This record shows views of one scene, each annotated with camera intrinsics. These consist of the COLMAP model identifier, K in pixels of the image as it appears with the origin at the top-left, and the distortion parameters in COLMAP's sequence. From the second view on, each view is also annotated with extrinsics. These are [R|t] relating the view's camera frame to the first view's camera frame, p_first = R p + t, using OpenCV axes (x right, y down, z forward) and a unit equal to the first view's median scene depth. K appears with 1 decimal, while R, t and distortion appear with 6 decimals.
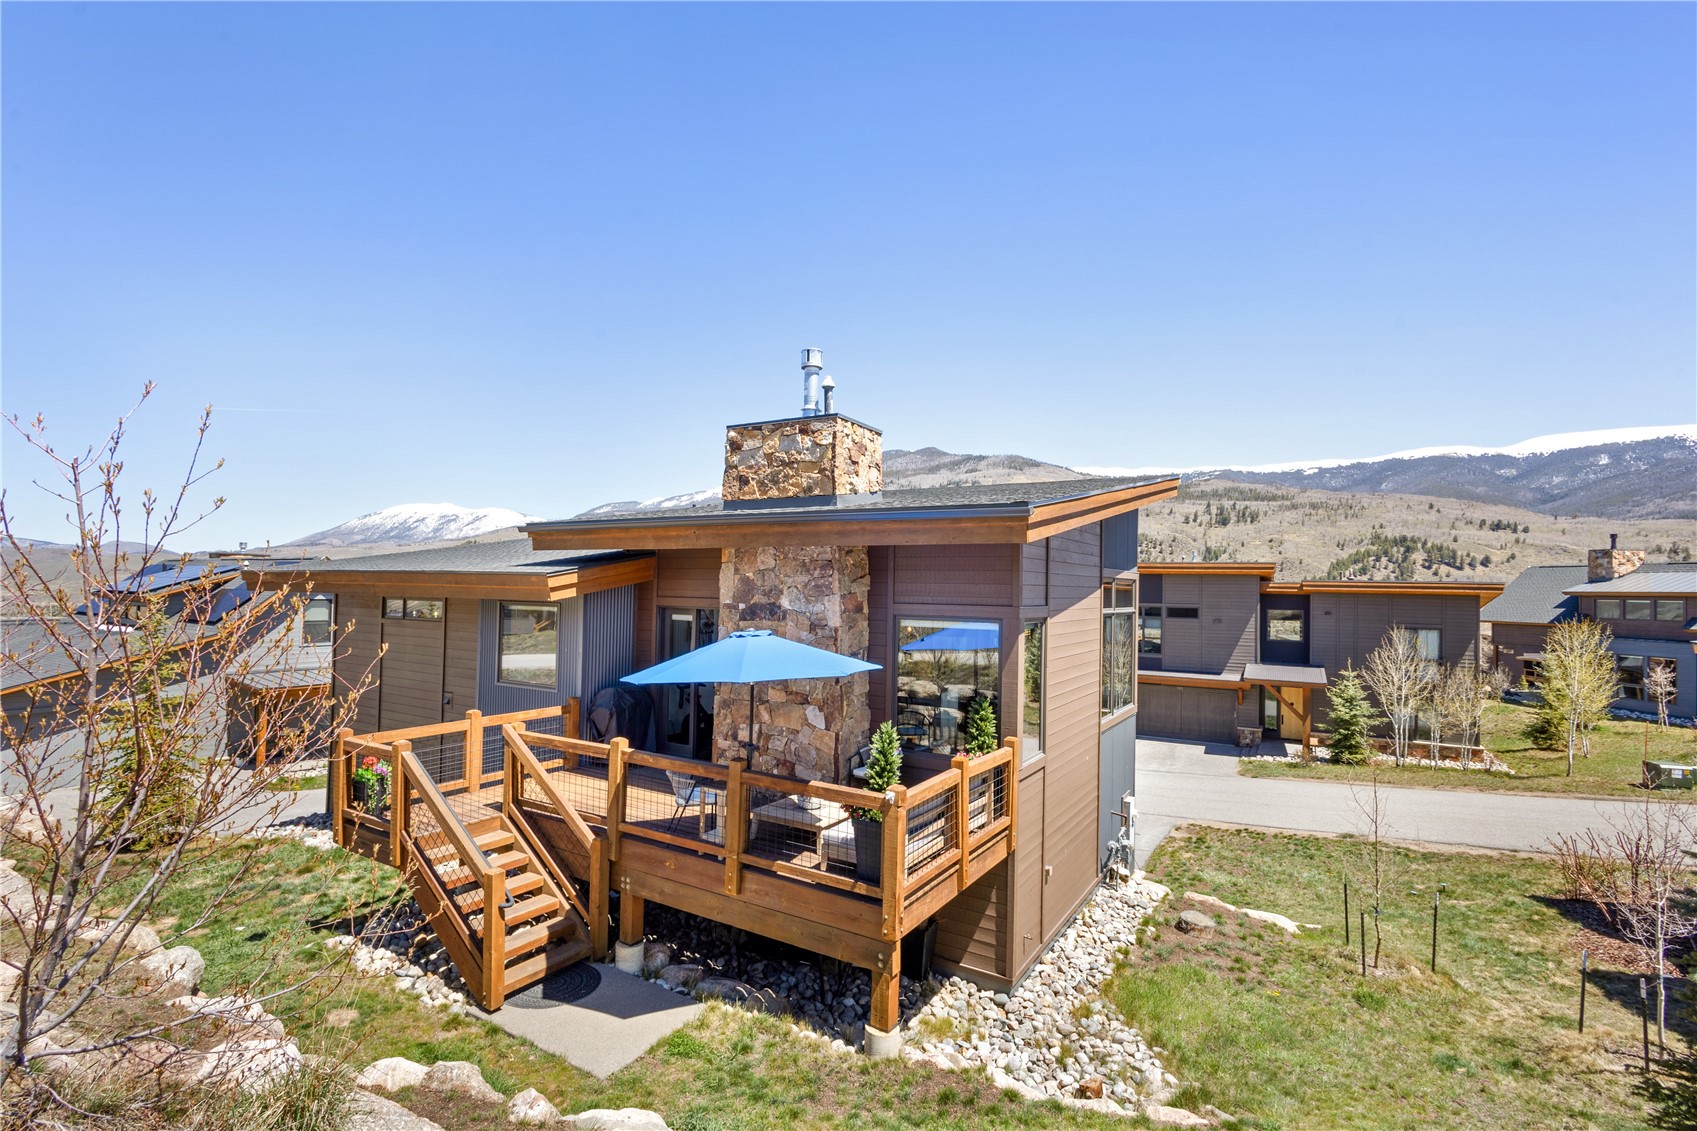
lens RADIAL K [[801.3, 0, 835.1], [0, 801.3, 568.0], [0, 0, 1]] dist [0.016856, -0.005729]
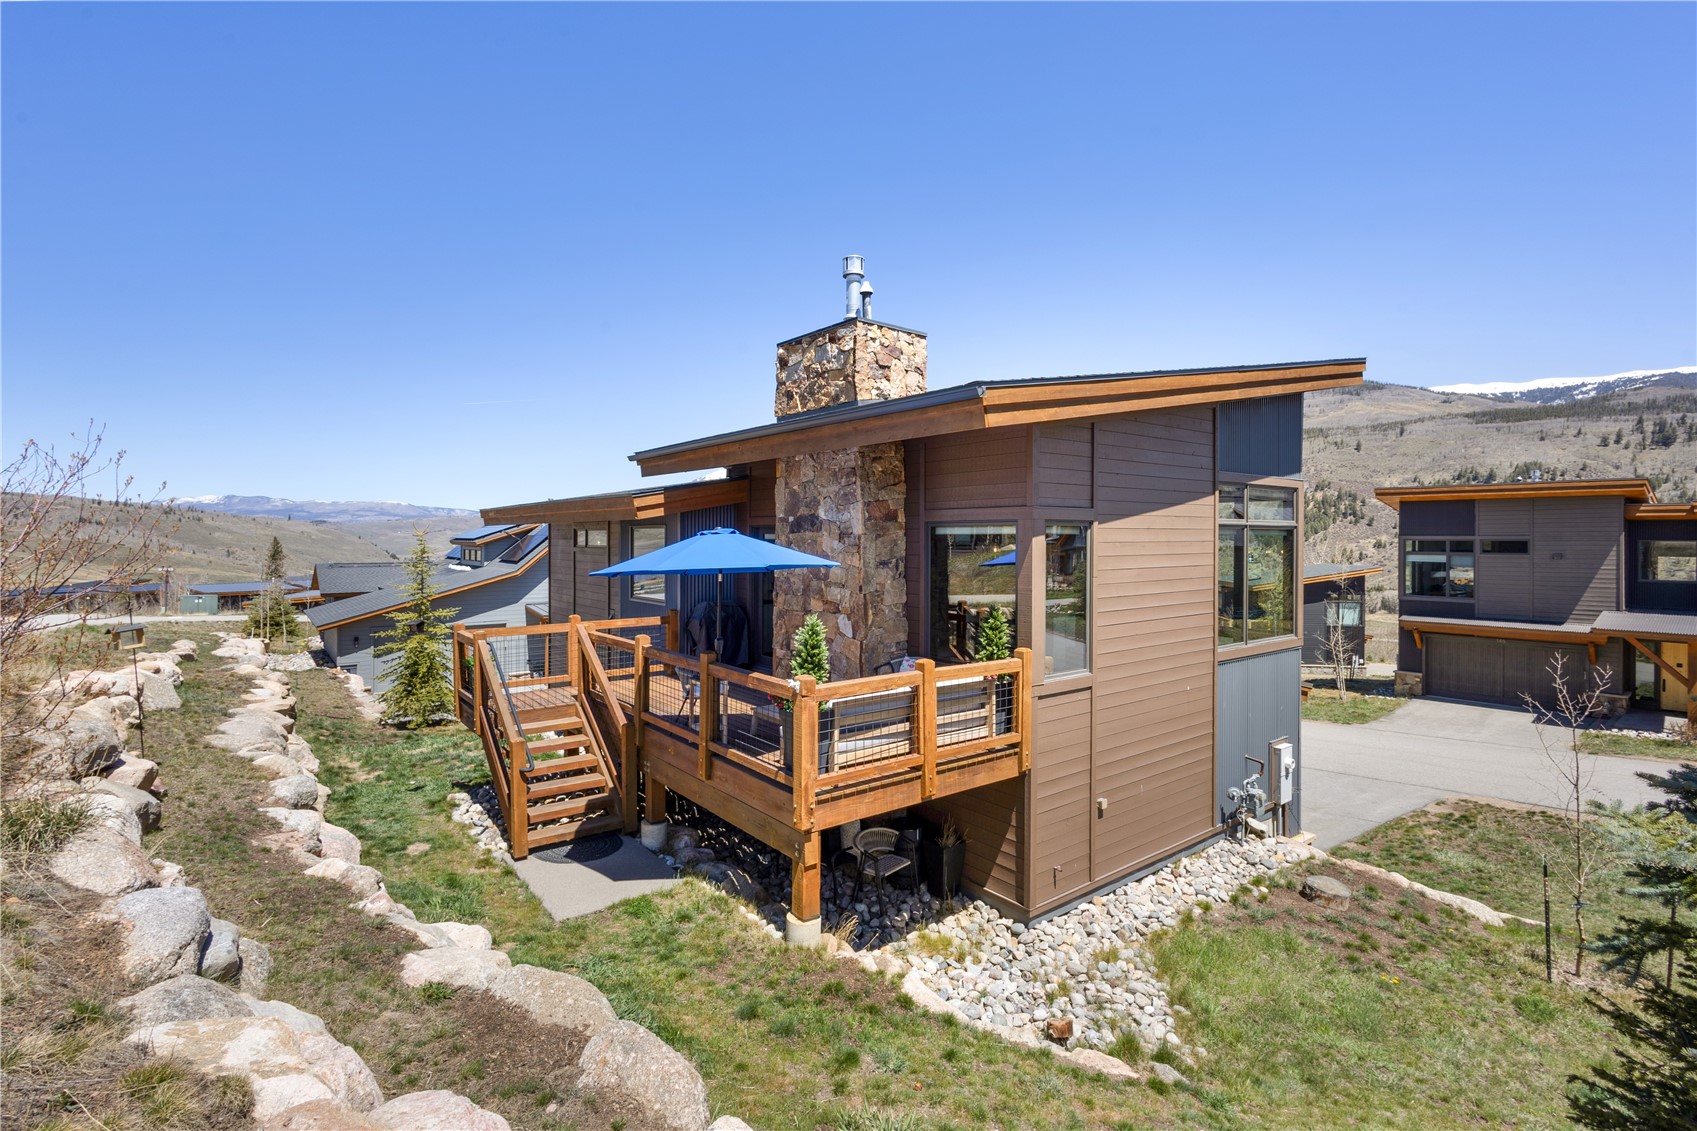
lens RADIAL K [[801.3, 0, 839.1], [0, 801.3, 541.0], [0, 0, 1]] dist [0.016856, -0.005729]
pose [[0.937823, -0.015064, -0.346786, 0.304237], [0.023870, 0.999492, 0.021138, 0.057119], [0.346291, -0.028101, 0.937706, 0.063222]]
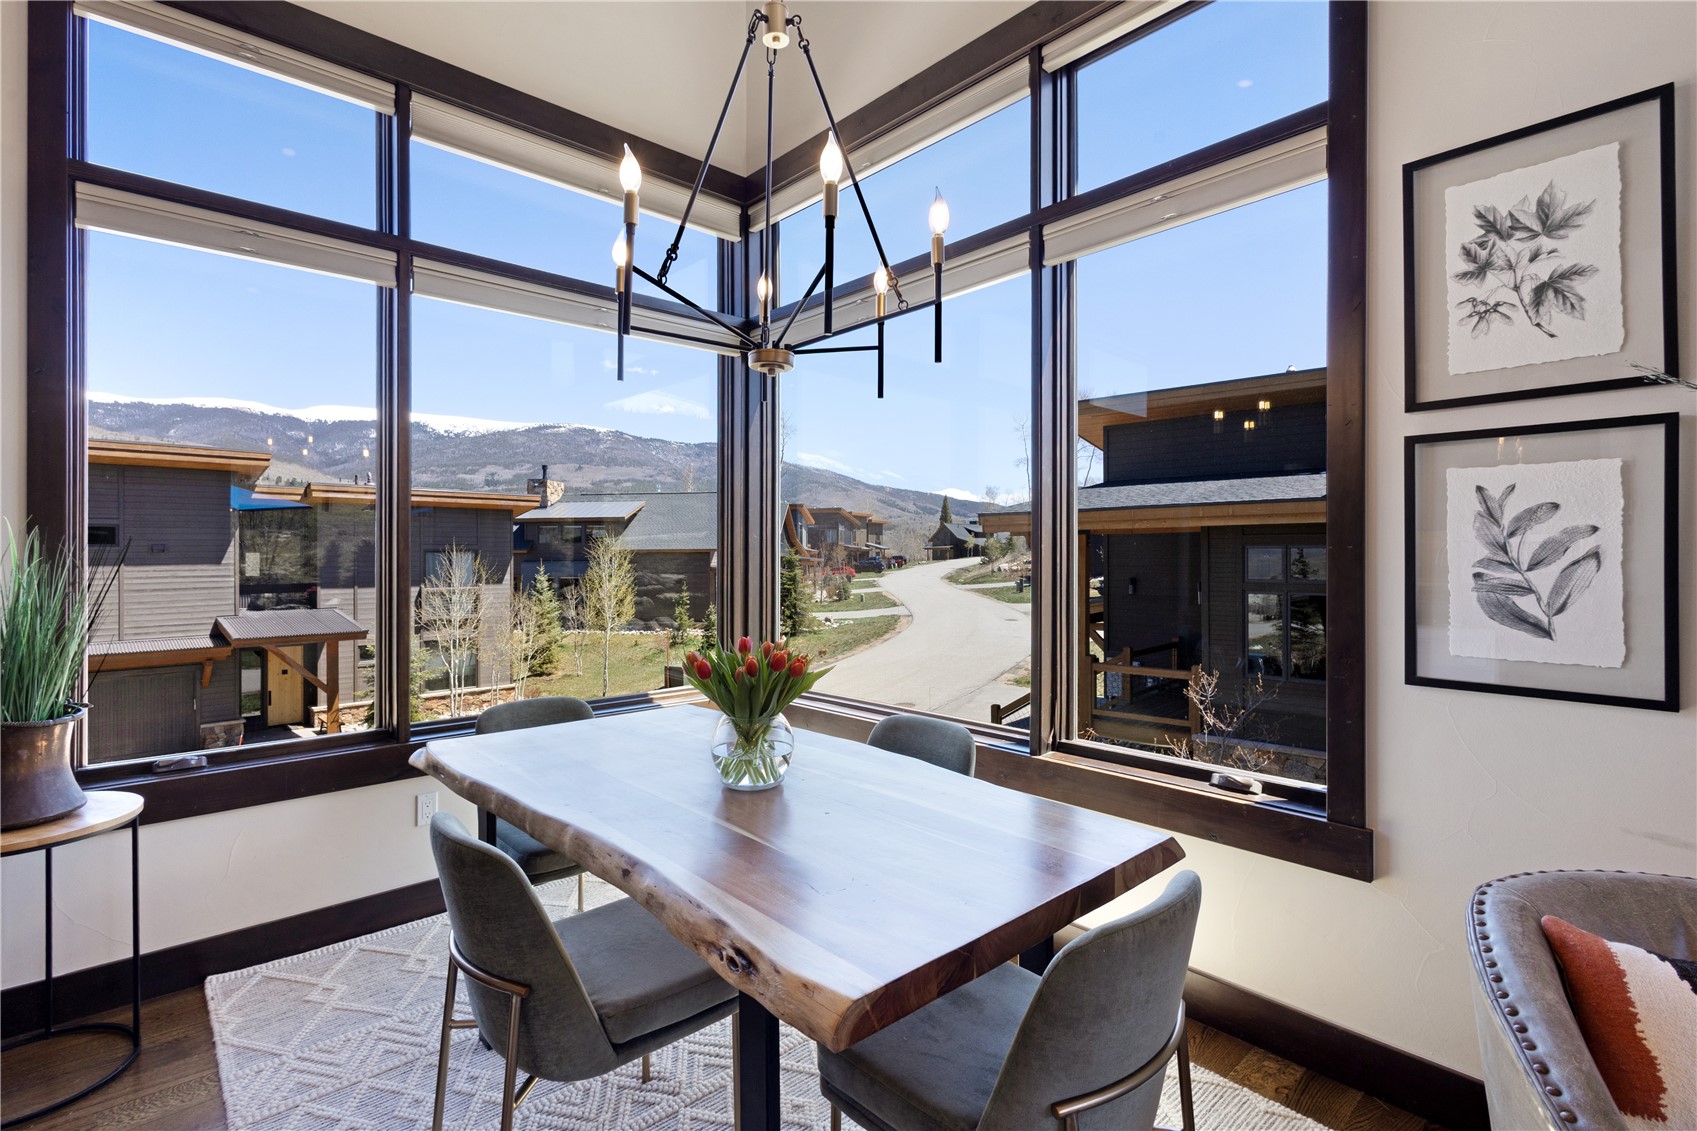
lens RADIAL K [[801.3, 0, 837.4], [0, 801.3, 553.6], [0, 0, 1]] dist [0.016856, -0.005729]
pose [[0.270679, -0.016656, 0.962526, 0.164916], [-0.015206, 0.999652, 0.021575, 0.168259], [-0.962550, -0.020476, 0.270332, 1.236170]]
